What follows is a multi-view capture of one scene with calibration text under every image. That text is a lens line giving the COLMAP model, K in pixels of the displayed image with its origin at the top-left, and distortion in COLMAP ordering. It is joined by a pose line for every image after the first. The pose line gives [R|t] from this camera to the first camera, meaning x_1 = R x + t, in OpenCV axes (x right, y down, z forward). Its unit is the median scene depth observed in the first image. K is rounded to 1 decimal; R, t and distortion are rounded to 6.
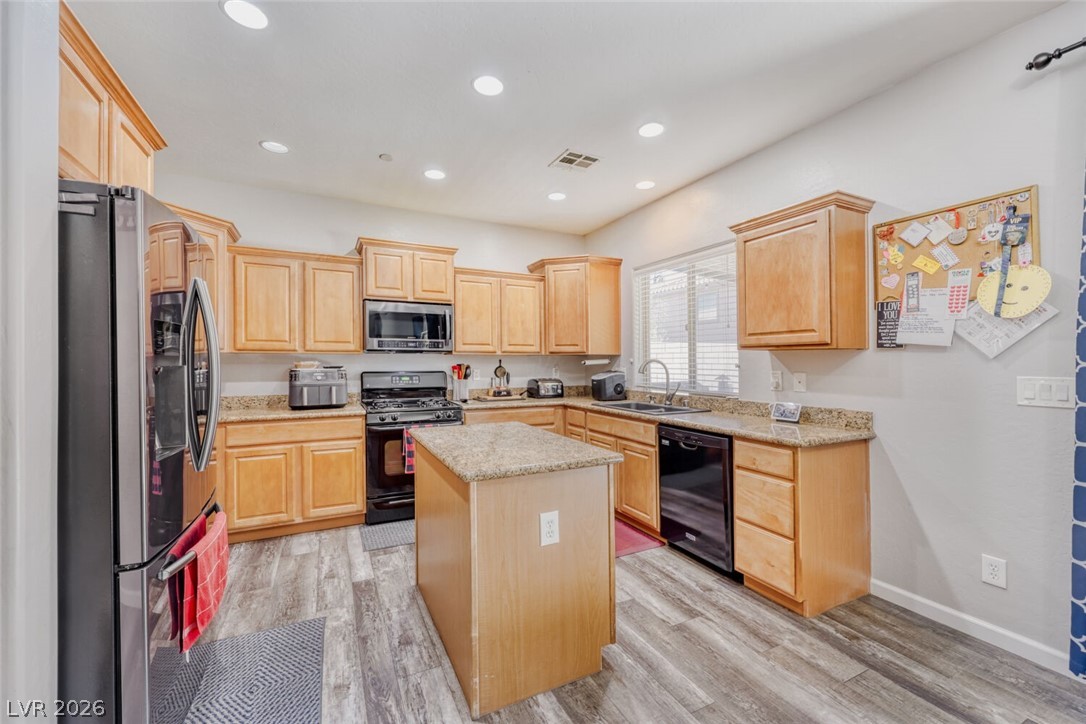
lens RADIAL K [[435.7, 0, 538.2], [0, 435.7, 356.1], [0, 0, 1]] dist [0.000876, 0.000598]
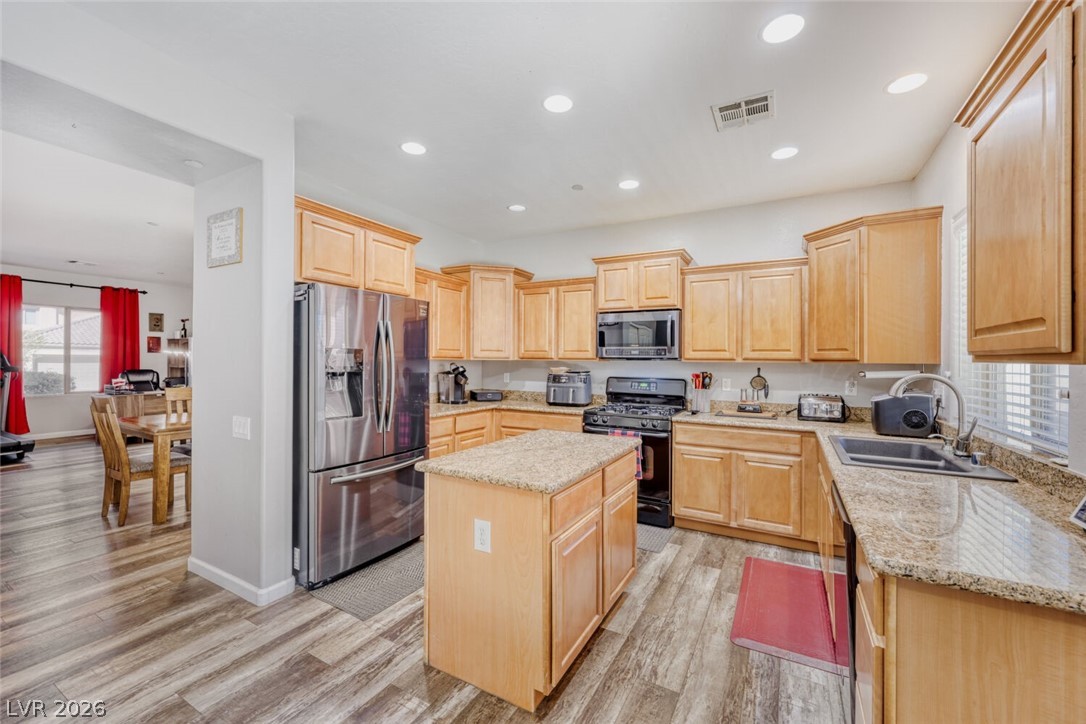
lens RADIAL K [[435.7, 0, 548.0], [0, 435.7, 359.9], [0, 0, 1]] dist [0.000876, 0.000598]
pose [[0.573017, 0.004750, -0.819530, 0.466115], [0.000627, 0.999980, 0.006235, -0.016171], [0.819544, -0.004087, 0.573002, 0.255088]]
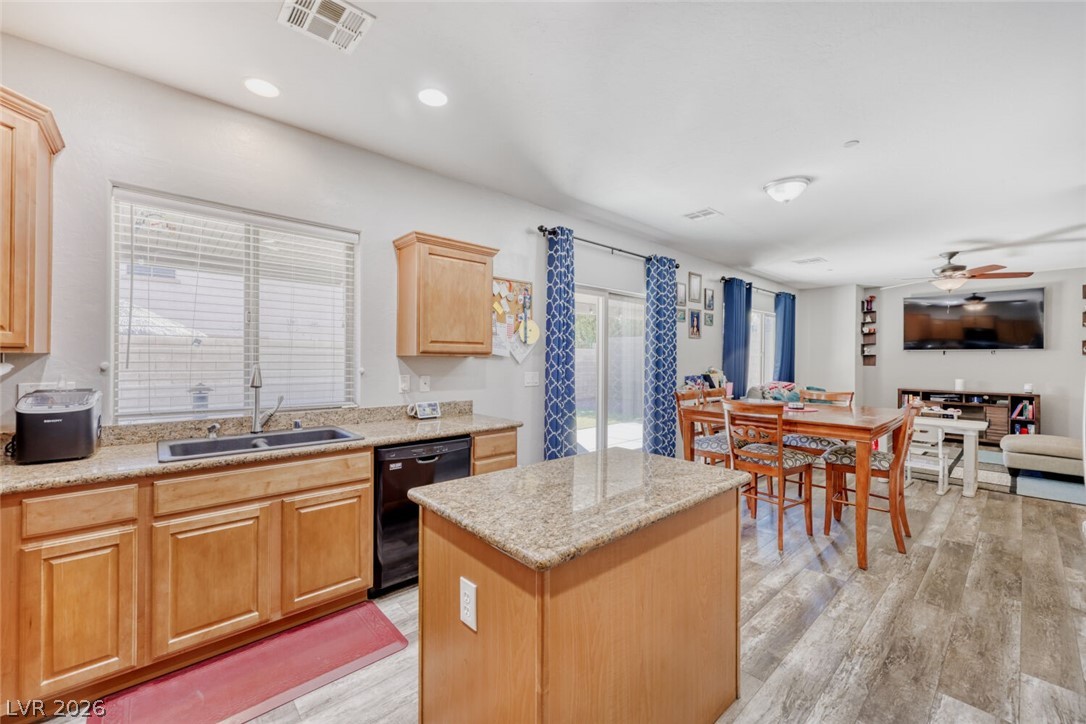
lens RADIAL K [[435.7, 0, 546.6], [0, 435.7, 355.4], [0, 0, 1]] dist [0.000876, 0.000598]
pose [[-0.281980, 0.006307, 0.959400, -0.476684], [-0.019573, 0.999732, -0.012325, -0.005830], [-0.959221, -0.022254, -0.281781, 0.790438]]
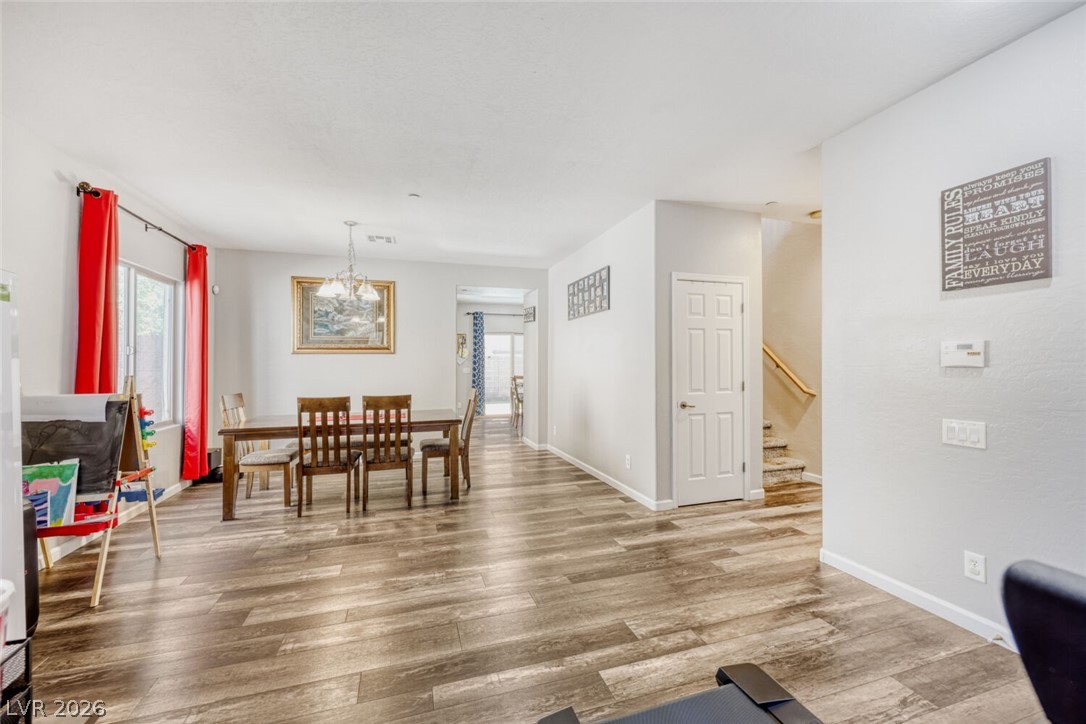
lens RADIAL K [[435.7, 0, 544.5], [0, 435.7, 362.2], [0, 0, 1]] dist [0.000876, 0.000598]
pose [[0.147211, 0.005808, 0.989088, -2.220286], [-0.013106, 0.999906, -0.003921, -0.009120], [-0.989018, -0.012386, 0.147273, -0.432124]]
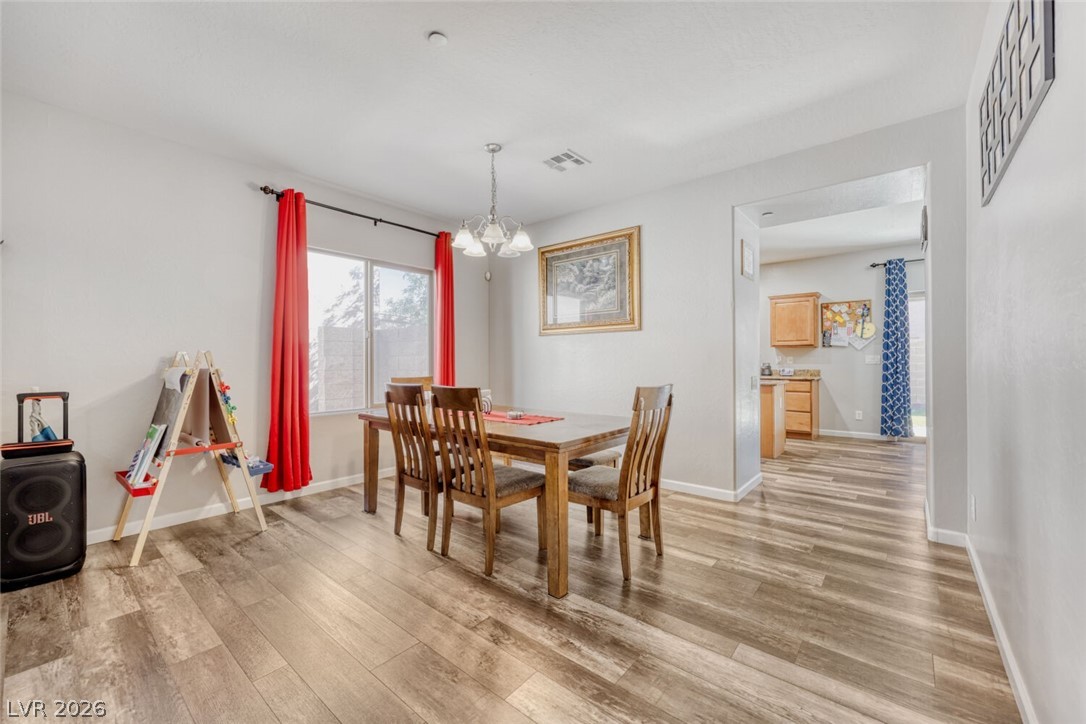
lens RADIAL K [[435.7, 0, 534.7], [0, 435.7, 354.9], [0, 0, 1]] dist [0.000876, 0.000598]
pose [[0.916627, 0.002835, 0.399735, -1.369886], [-0.004164, 0.999988, 0.002457, 0.023045], [-0.399723, -0.003917, 0.916628, -0.560817]]
